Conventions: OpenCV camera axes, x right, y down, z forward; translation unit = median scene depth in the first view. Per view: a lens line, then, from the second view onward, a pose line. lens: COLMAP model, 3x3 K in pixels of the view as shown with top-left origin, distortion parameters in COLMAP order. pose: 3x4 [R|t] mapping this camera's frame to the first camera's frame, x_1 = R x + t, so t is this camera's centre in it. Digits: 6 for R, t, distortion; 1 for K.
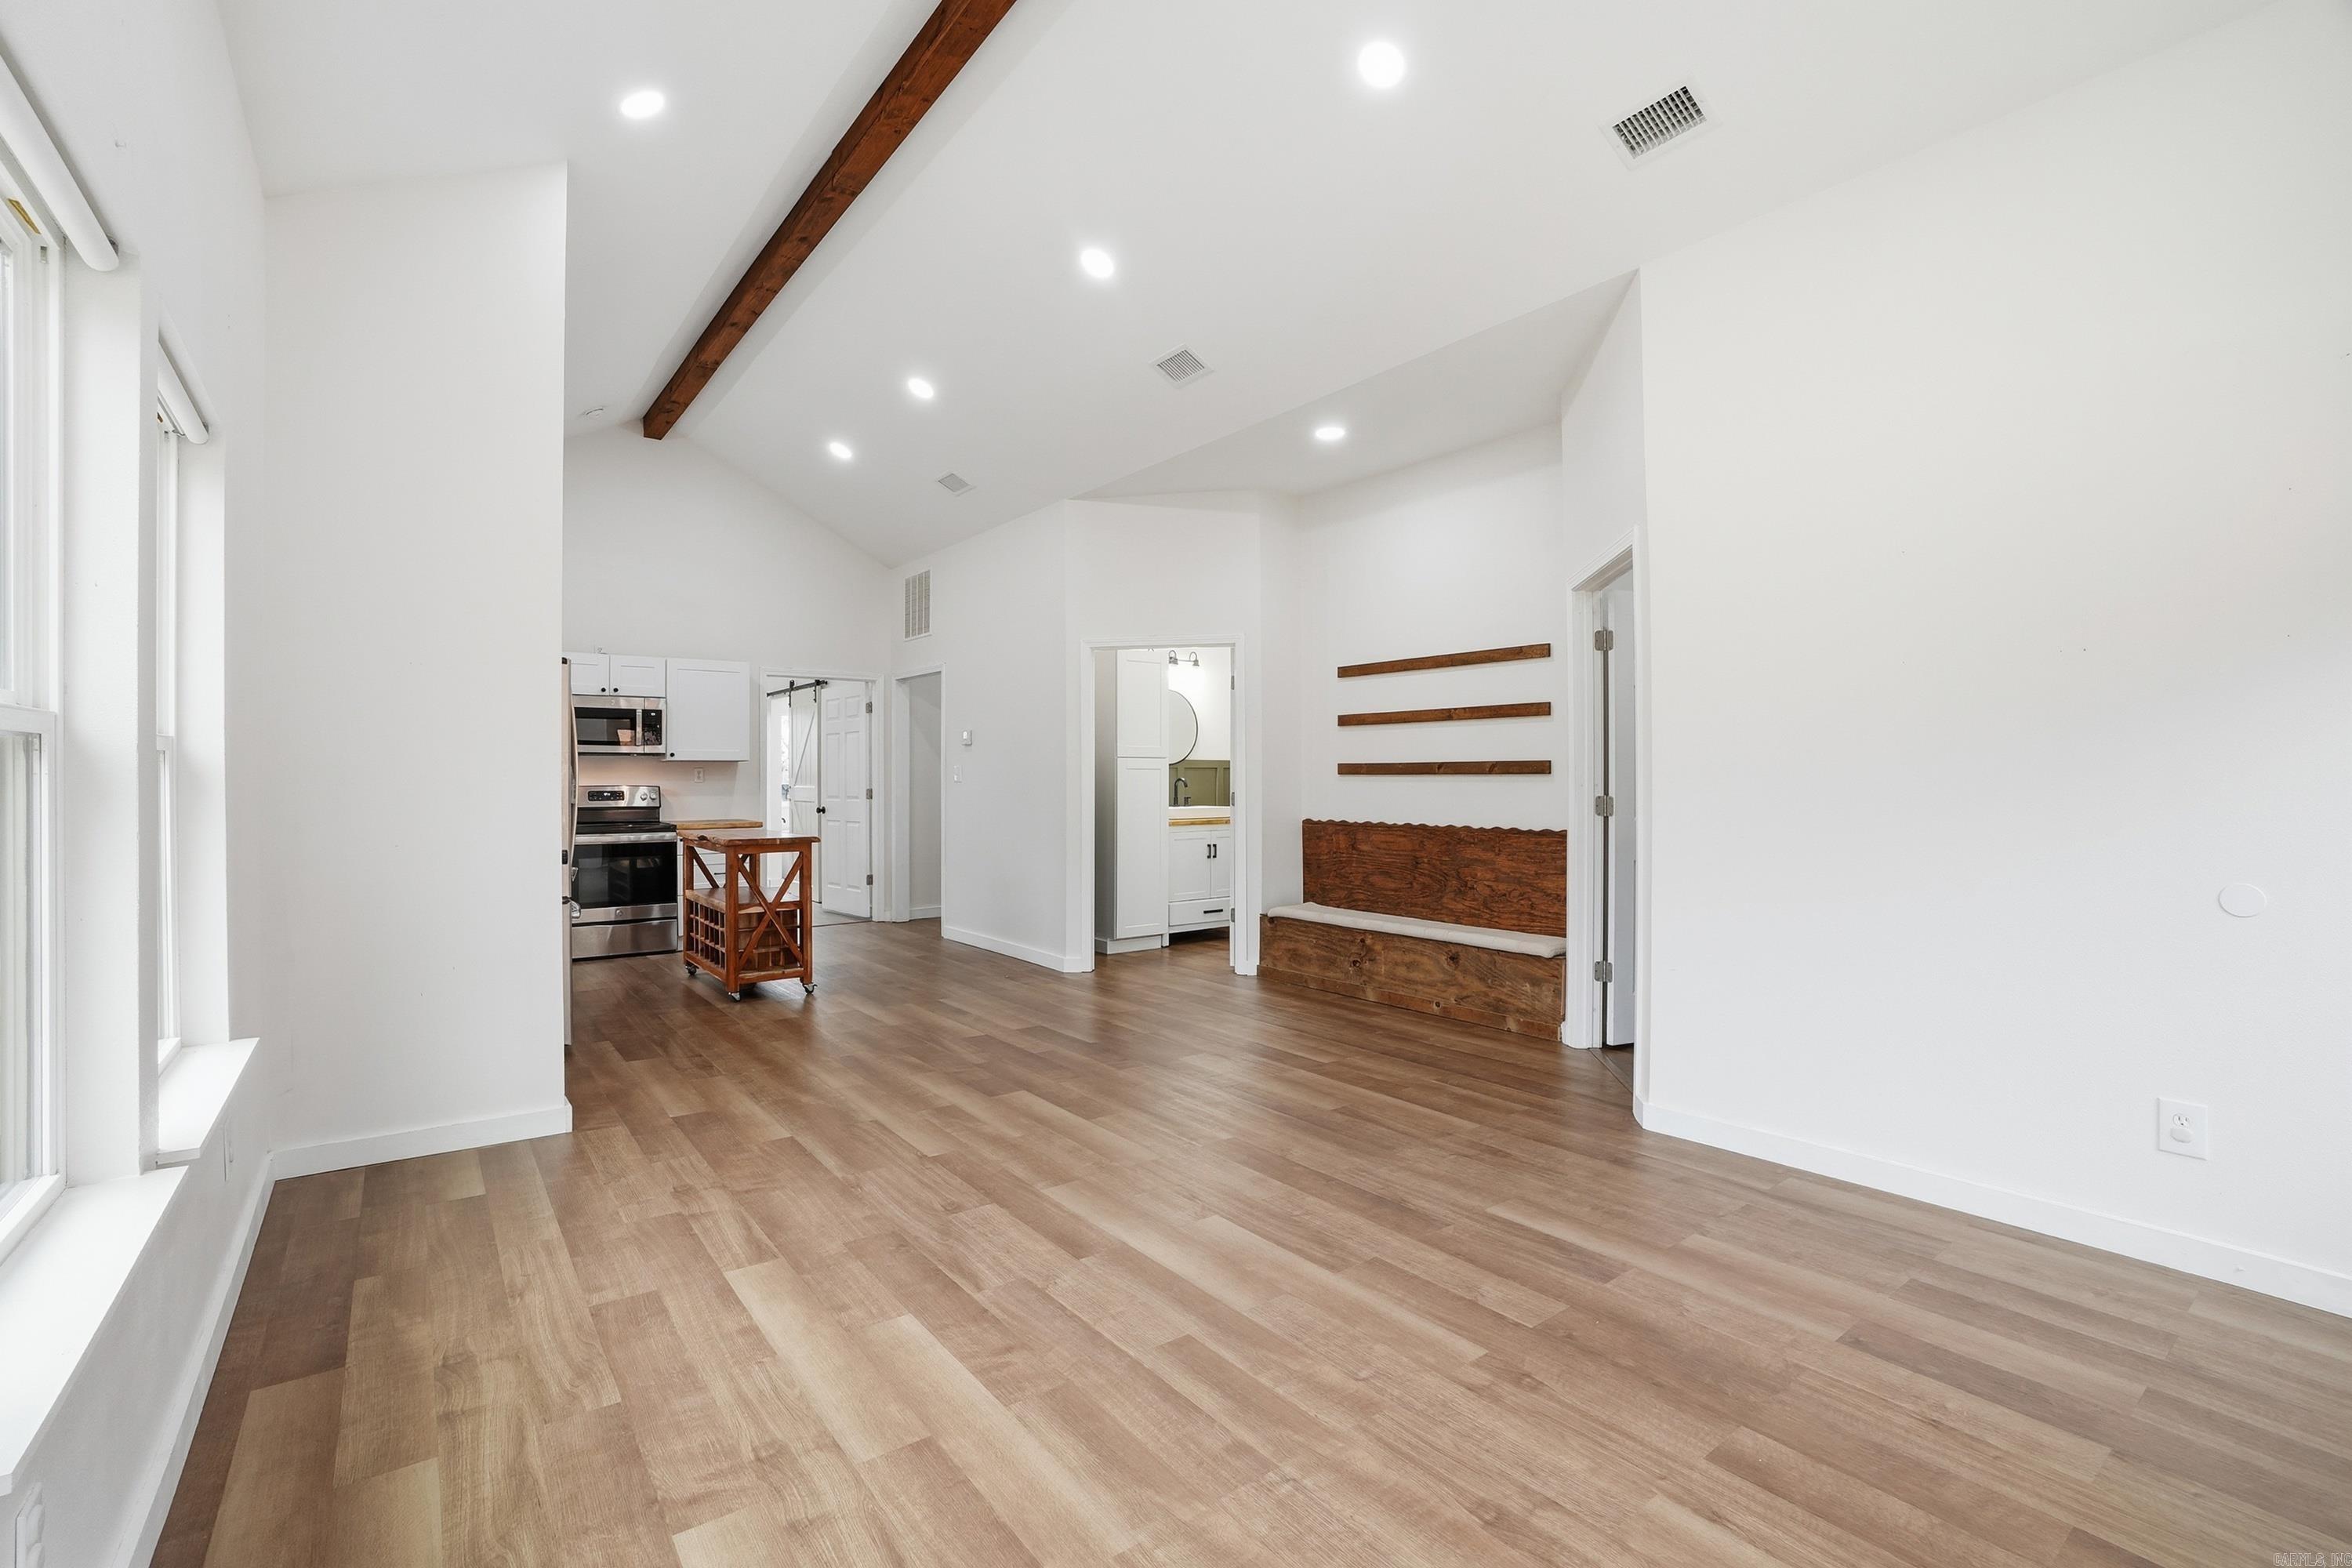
lens RADIAL K [[1050.0, 0, 1166.6], [0, 1050.0, 776.2], [0, 0, 1]] dist [-0.066490, 0.021679]
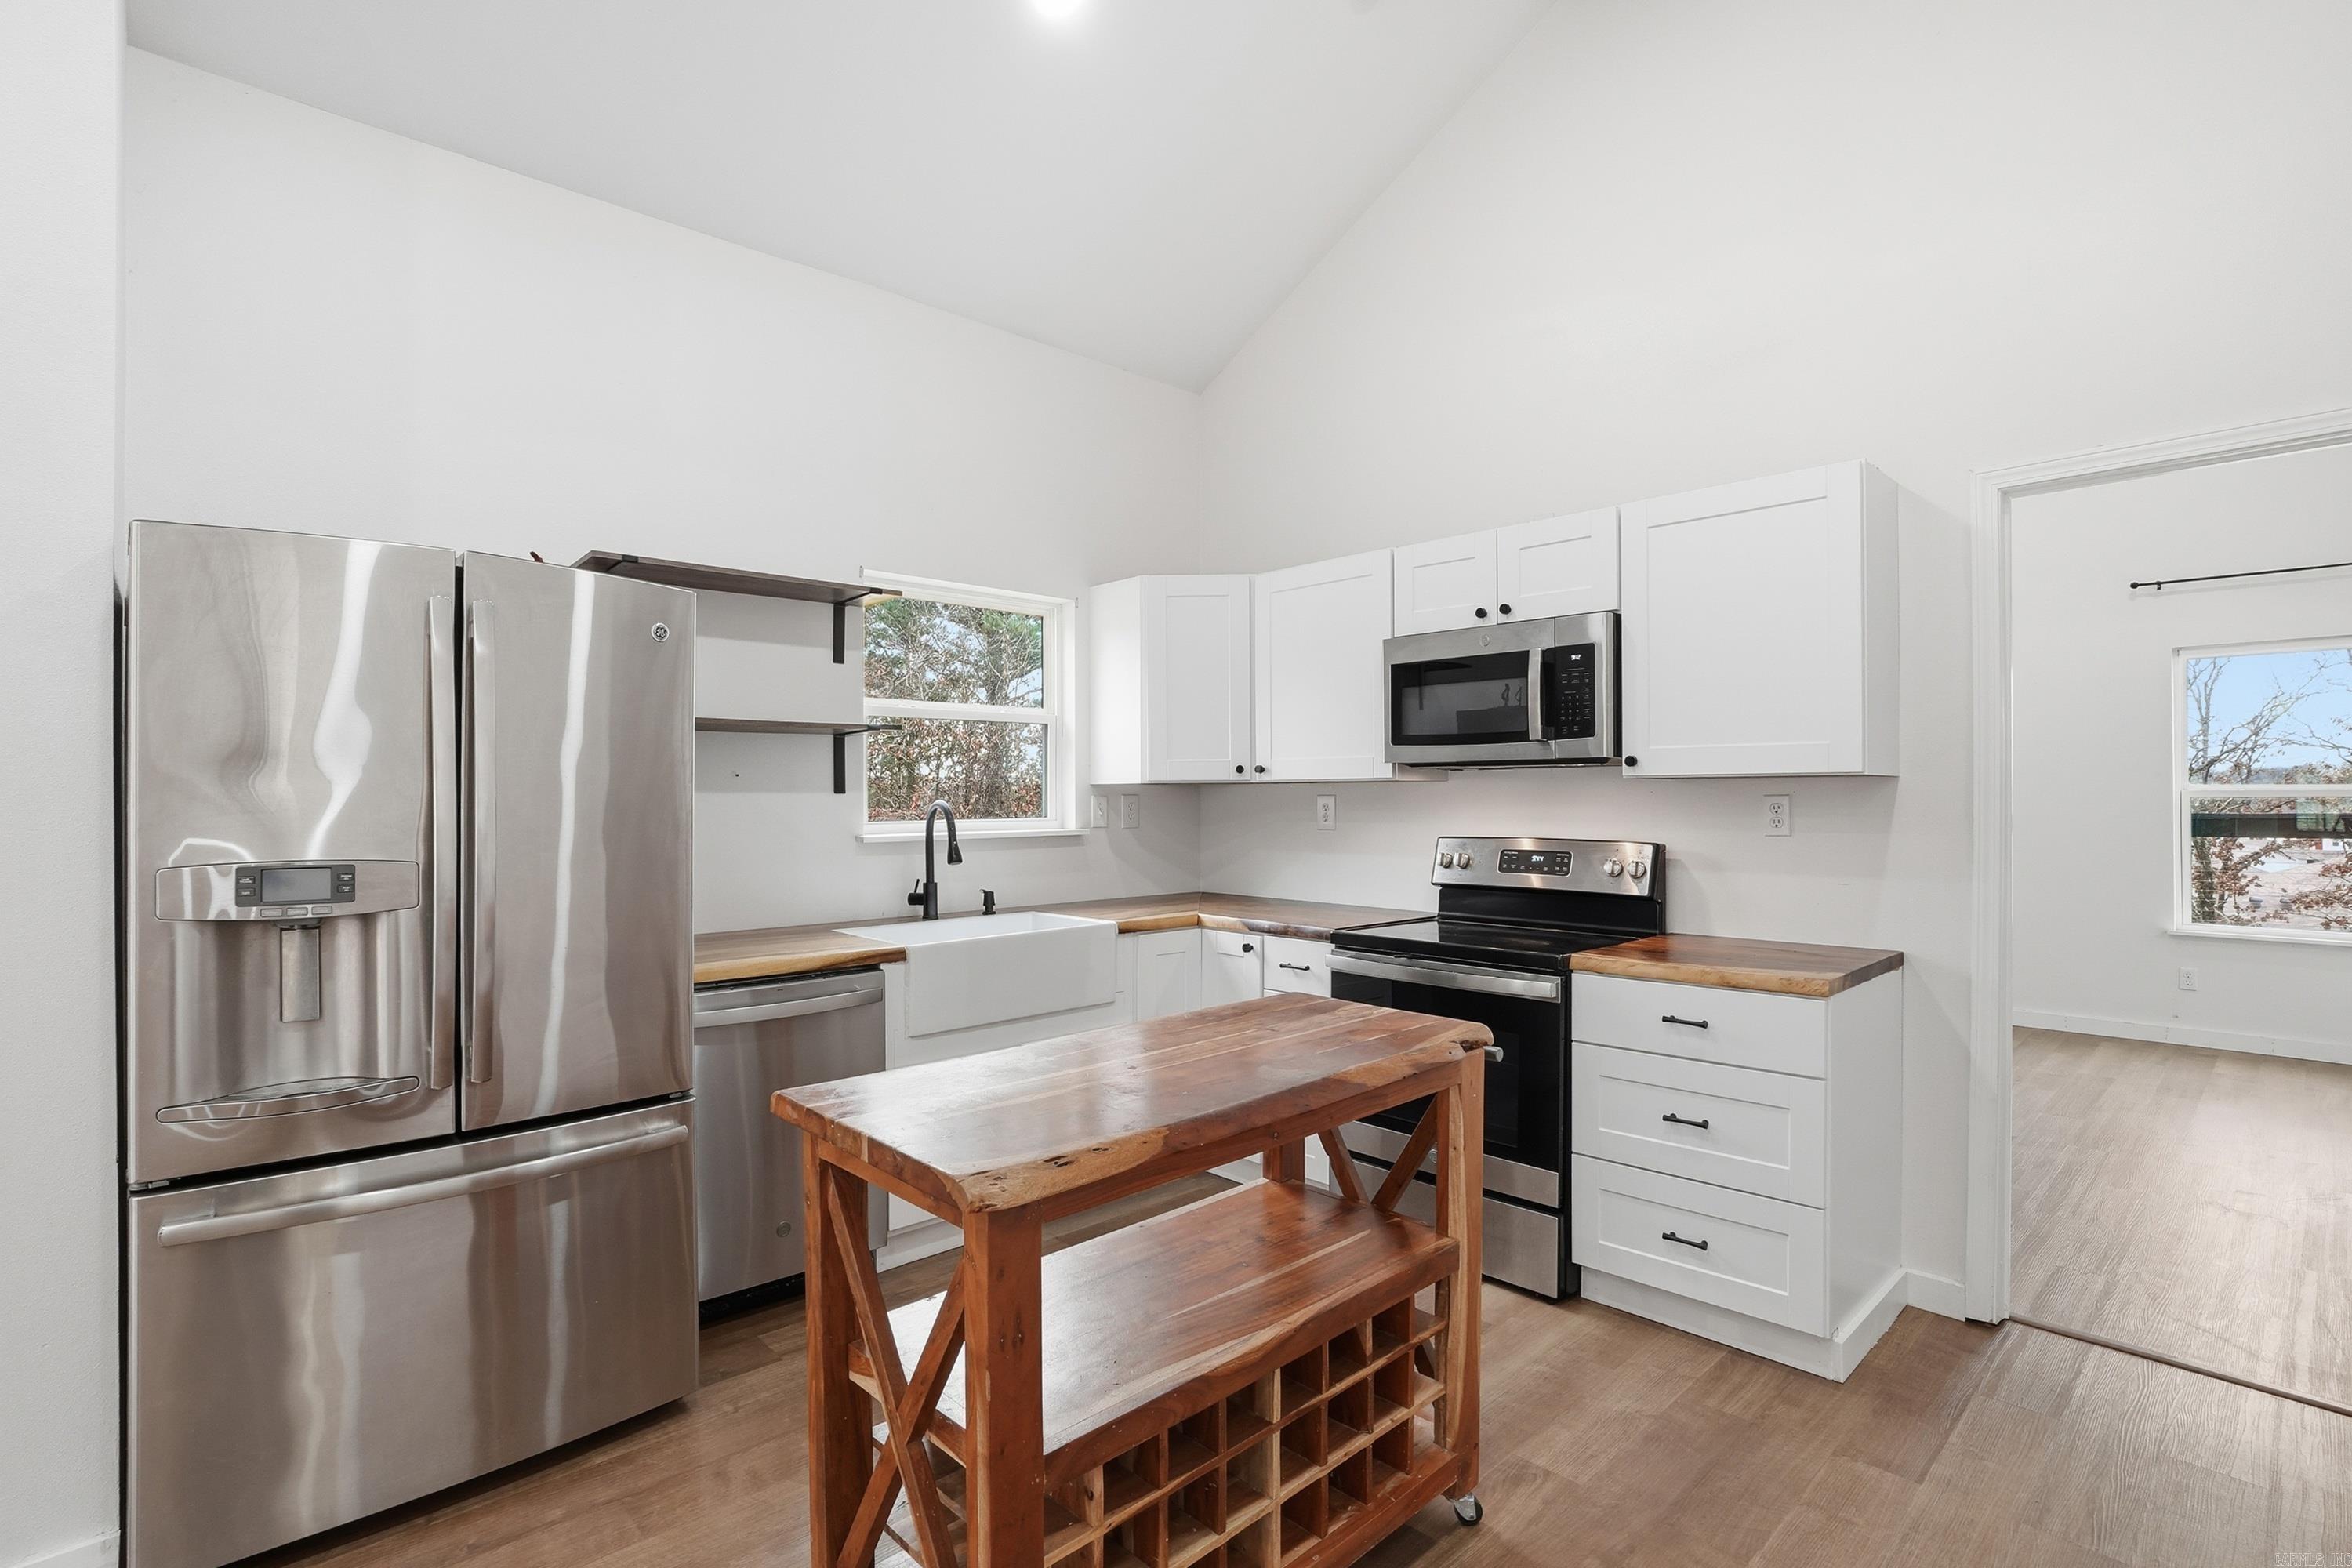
lens RADIAL K [[1107.2, 0, 1177.2], [0, 1107.2, 803.2], [0, 0, 1]] dist [-0.051043, -0.000138]
pose [[0.105344, 0.008611, -0.994399, -0.170697], [0.002624, 0.999957, 0.008937, -0.015988], [0.994432, -0.003551, 0.105317, 1.294542]]
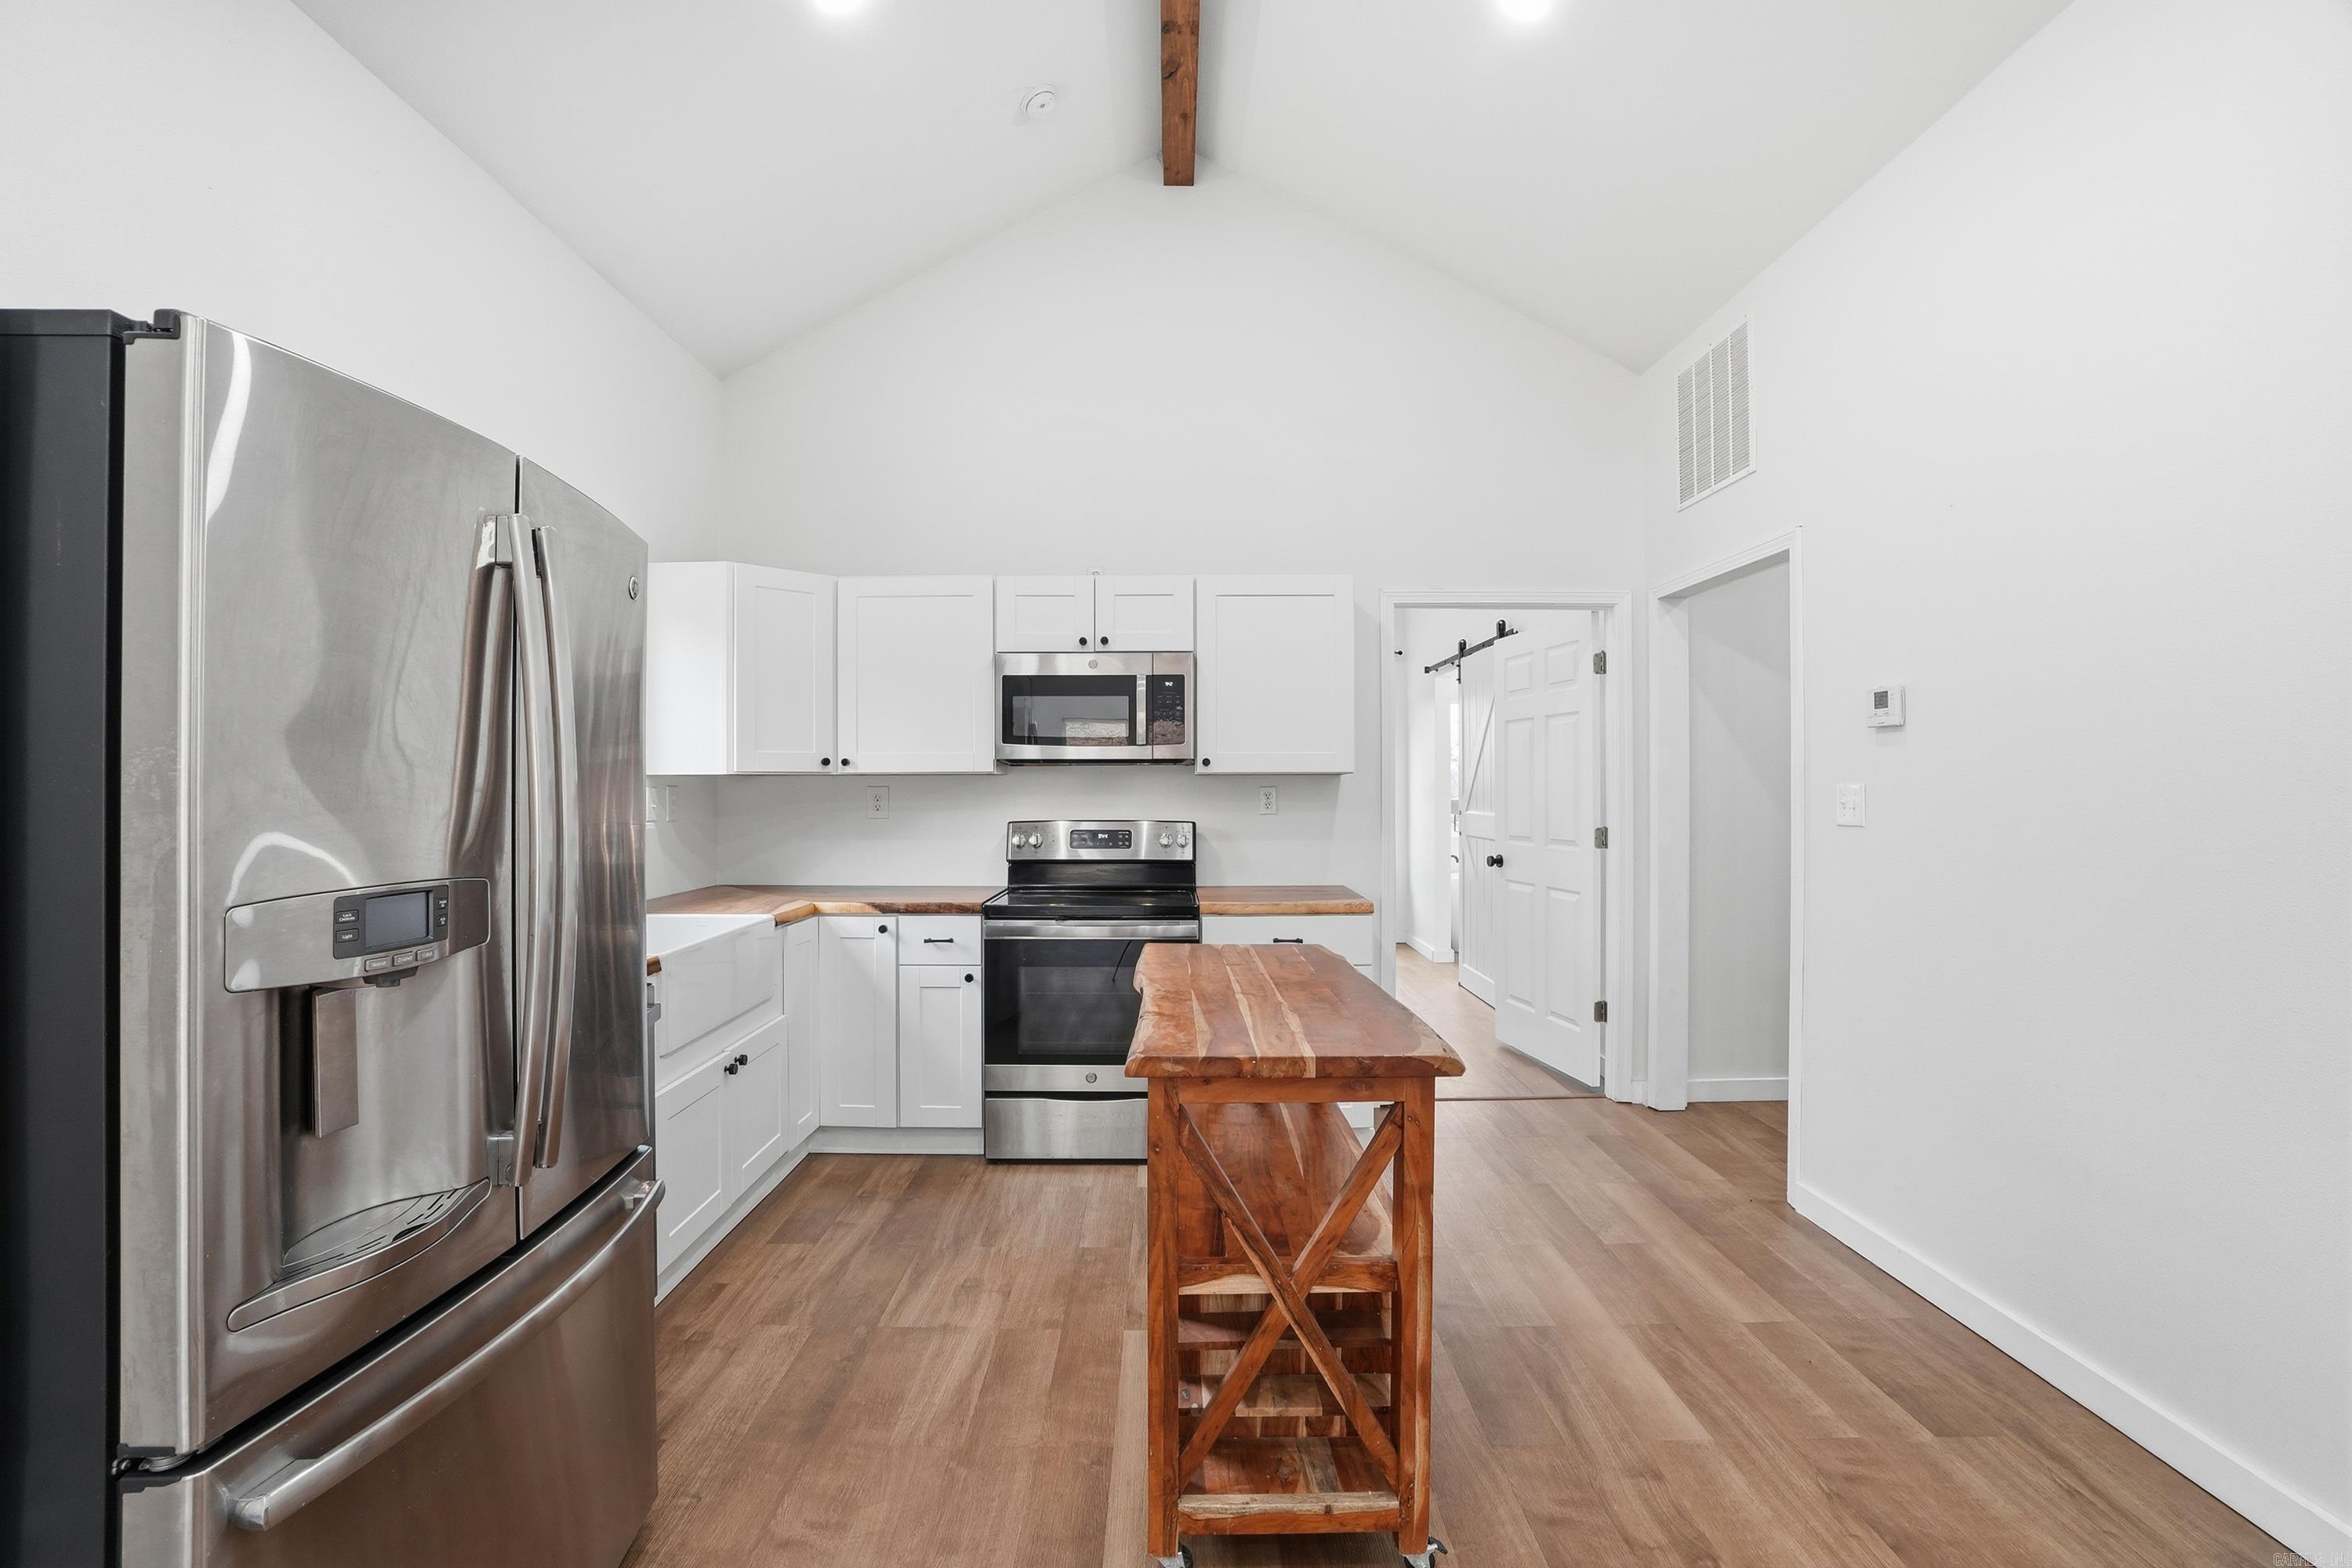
lens RADIAL K [[1042.3, 0, 1168.6], [0, 1042.3, 780.2], [0, 0, 1]] dist [-0.066958, 0.023540]
pose [[0.795923, -0.002566, -0.605392, -0.292794], [0.000292, 0.999993, -0.003854, -0.016211], [0.605398, 0.002890, 0.795918, 0.939000]]
